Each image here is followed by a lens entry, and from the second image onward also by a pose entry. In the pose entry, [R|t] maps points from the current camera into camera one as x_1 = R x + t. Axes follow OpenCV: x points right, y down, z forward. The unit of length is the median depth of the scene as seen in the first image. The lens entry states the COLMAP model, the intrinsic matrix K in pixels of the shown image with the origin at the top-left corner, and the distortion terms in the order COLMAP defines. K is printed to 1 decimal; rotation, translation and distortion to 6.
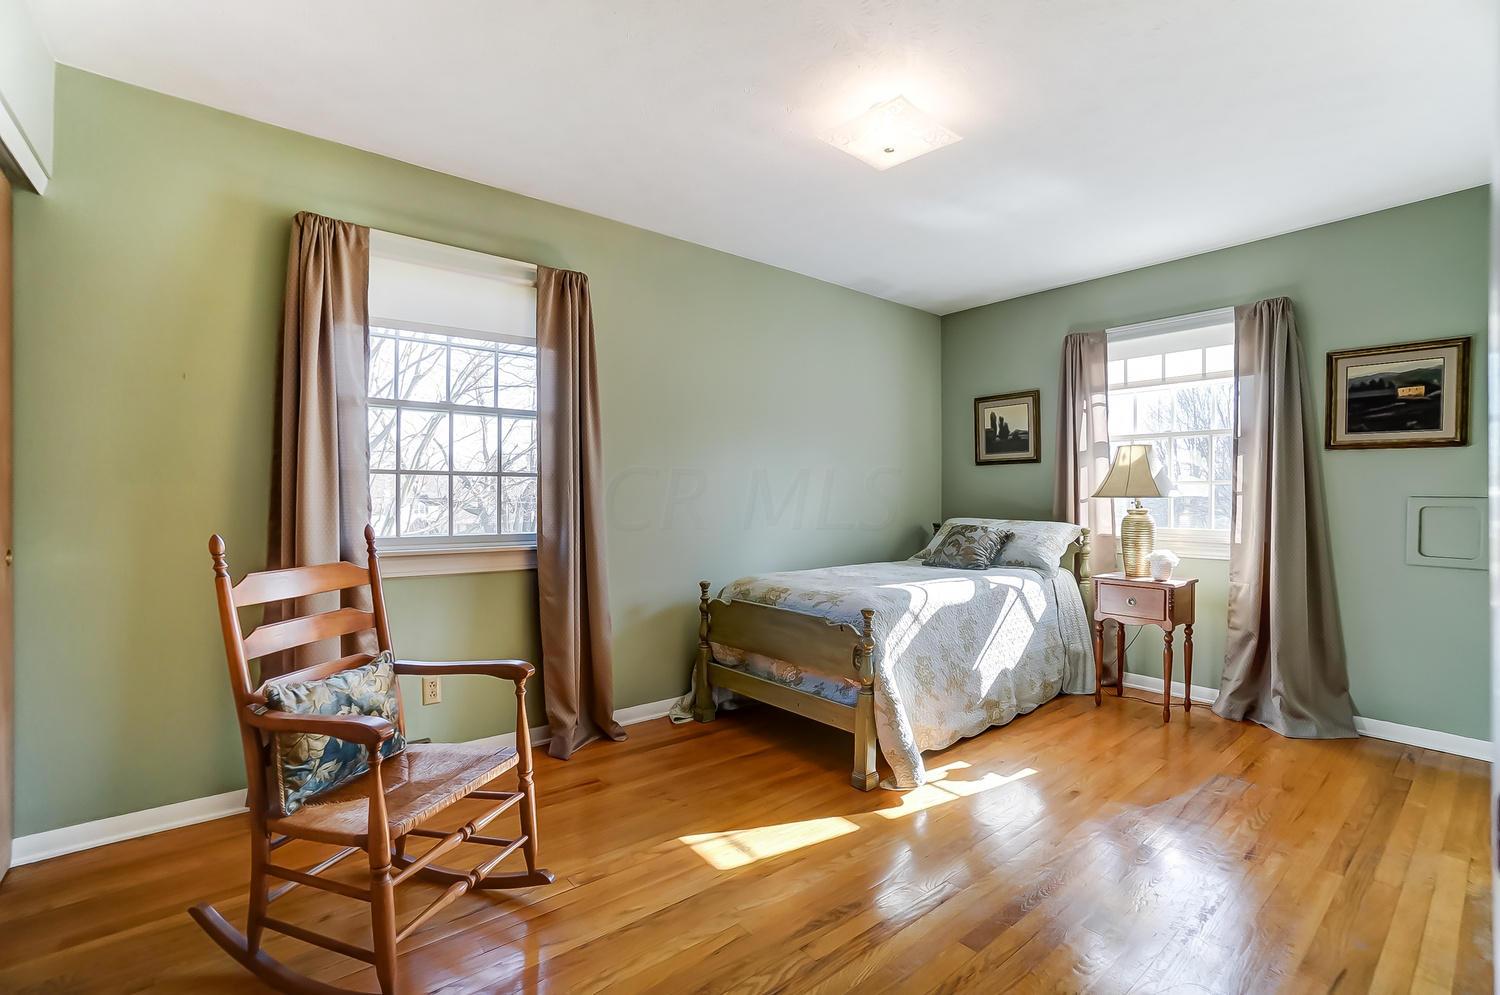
lens RADIAL K [[668.6, 0, 751.9], [0, 668.6, 501.3], [0, 0, 1]] dist [-0.062214, 0.023480]
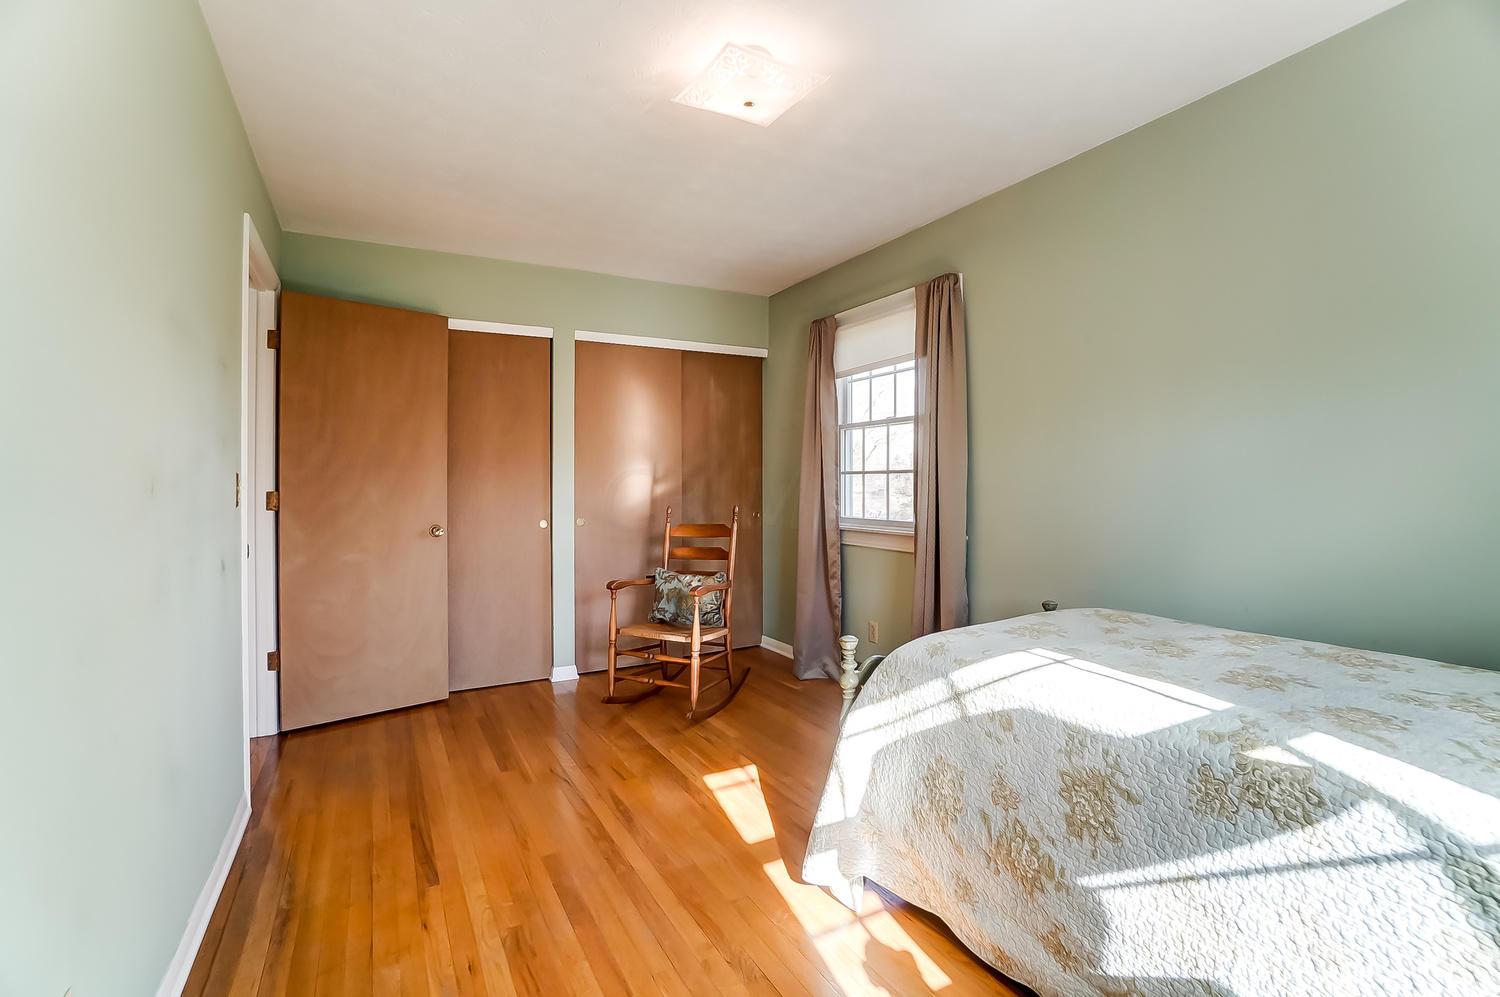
lens RADIAL K [[668.6, 0, 751.9], [0, 668.6, 502.3], [0, 0, 1]] dist [-0.062214, 0.023480]
pose [[-0.176725, 0.020496, -0.984047, 0.738756], [-0.001879, 0.999774, 0.021161, -0.008258], [0.984258, 0.005588, -0.176647, 0.799778]]
